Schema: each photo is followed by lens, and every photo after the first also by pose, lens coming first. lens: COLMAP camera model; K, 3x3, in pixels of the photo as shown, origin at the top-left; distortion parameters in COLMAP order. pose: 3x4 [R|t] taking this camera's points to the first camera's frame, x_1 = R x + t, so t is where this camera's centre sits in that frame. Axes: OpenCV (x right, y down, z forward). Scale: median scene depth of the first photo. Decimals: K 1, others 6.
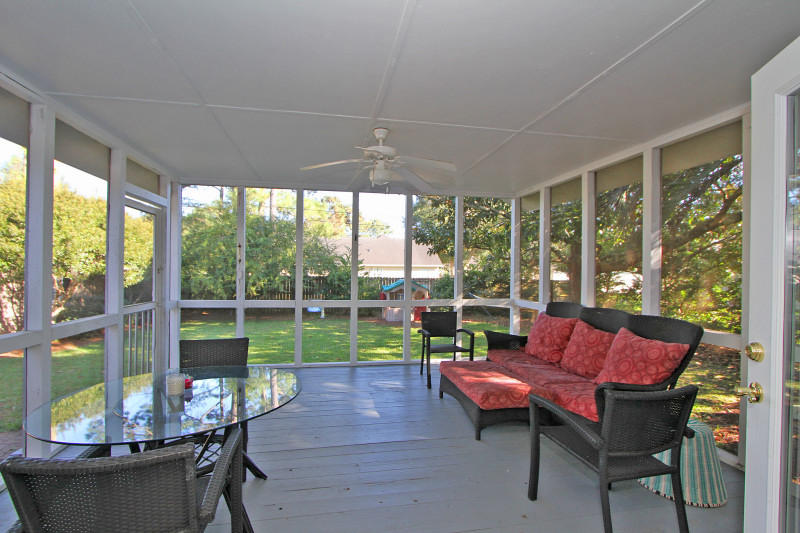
lens RADIAL K [[370.4, 0, 393.8], [0, 370.4, 268.0], [0, 0, 1]] dist [-0.020614, 0.002342]
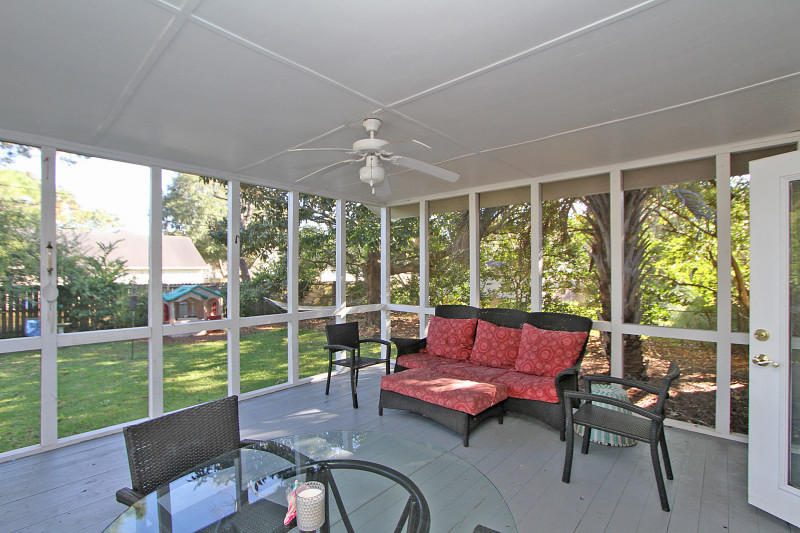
lens RADIAL K [[370.4, 0, 395.0], [0, 370.4, 268.1], [0, 0, 1]] dist [-0.020614, 0.002342]
pose [[0.796818, -0.004621, 0.604202, -0.417616], [0.006135, 0.999981, -0.000444, -0.023724], [-0.604188, 0.004060, 0.796831, 0.228319]]
